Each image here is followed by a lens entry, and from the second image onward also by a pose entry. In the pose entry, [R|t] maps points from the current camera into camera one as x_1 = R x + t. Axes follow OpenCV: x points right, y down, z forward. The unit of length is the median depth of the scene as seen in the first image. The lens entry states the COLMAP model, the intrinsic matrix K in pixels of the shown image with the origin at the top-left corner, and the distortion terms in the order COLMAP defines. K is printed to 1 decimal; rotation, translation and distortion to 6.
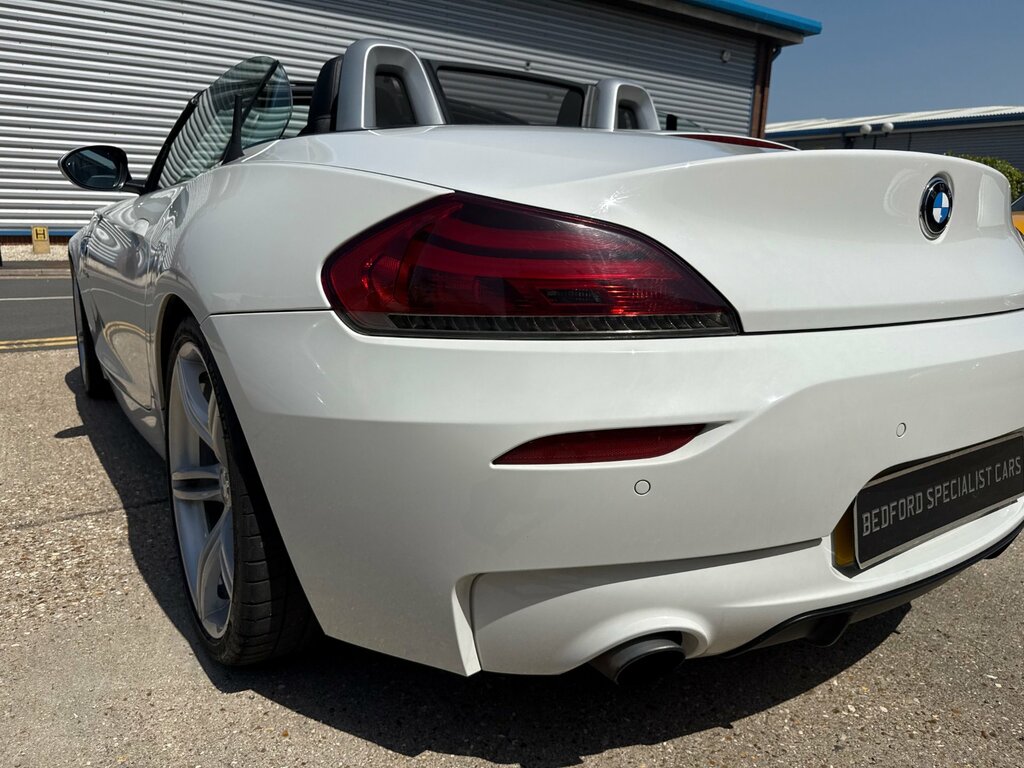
lens RADIAL K [[723.4, 0, 508.6], [0, 723.4, 378.5], [0, 0, 1]] dist [0.039653, -0.054307]
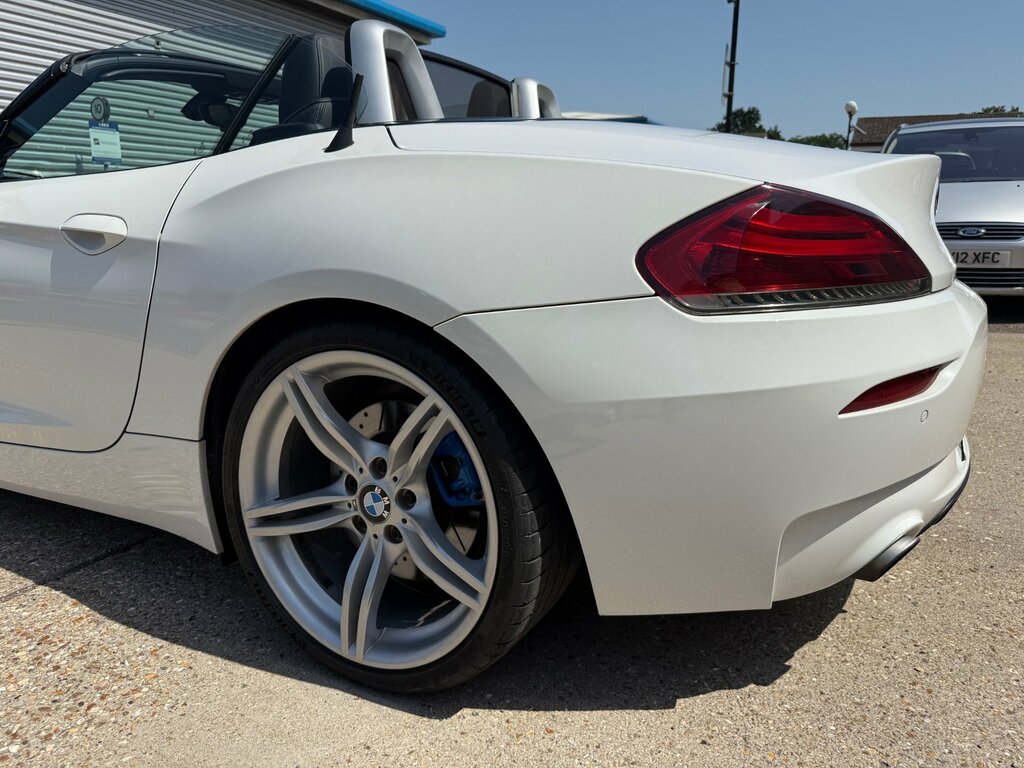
lens RADIAL K [[723.4, 0, 508.6], [0, 723.4, 378.5], [0, 0, 1]] dist [0.039653, -0.054307]
pose [[0.888970, -0.114421, 0.443441, -0.795696], [0.109920, 0.993290, 0.035940, -0.032443], [-0.444578, 0.016794, 0.895583, 0.138128]]
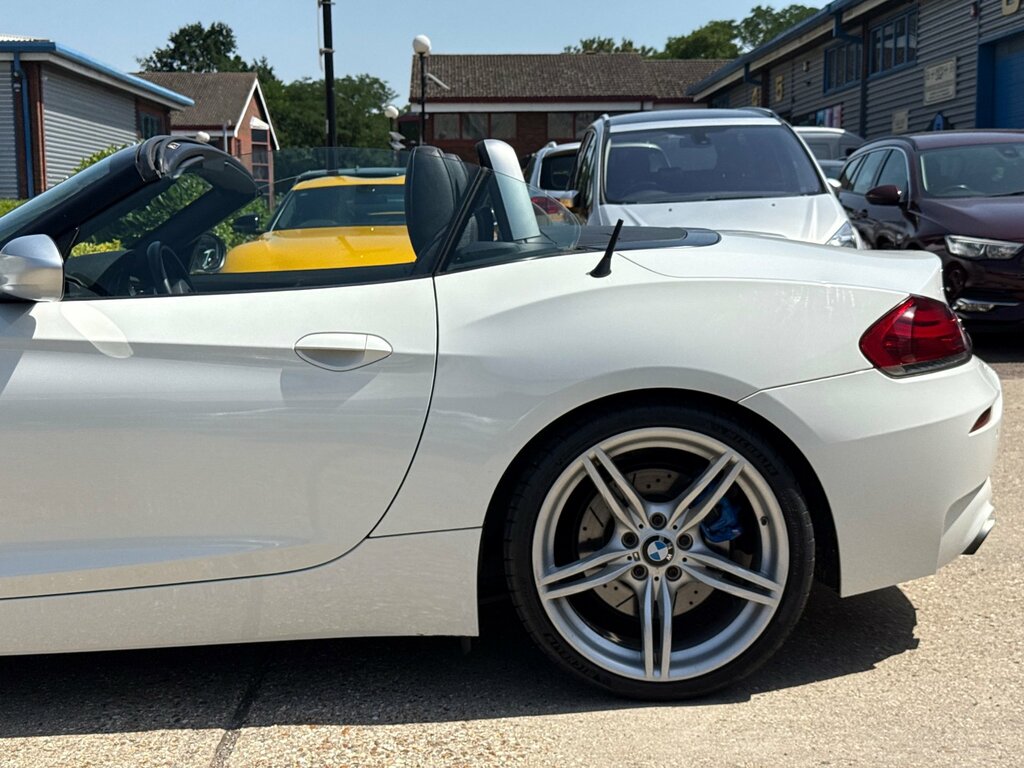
lens RADIAL K [[1429.4, 0, 476.6], [0, 1429.4, 382.8], [0, 0, 1]] dist [0.100994, -0.009773]
pose [[0.575280, -0.124584, 0.808413, -2.969217], [0.204839, 0.978783, 0.005073, -0.231456], [-0.791893, 0.162676, 0.588594, -0.177481]]
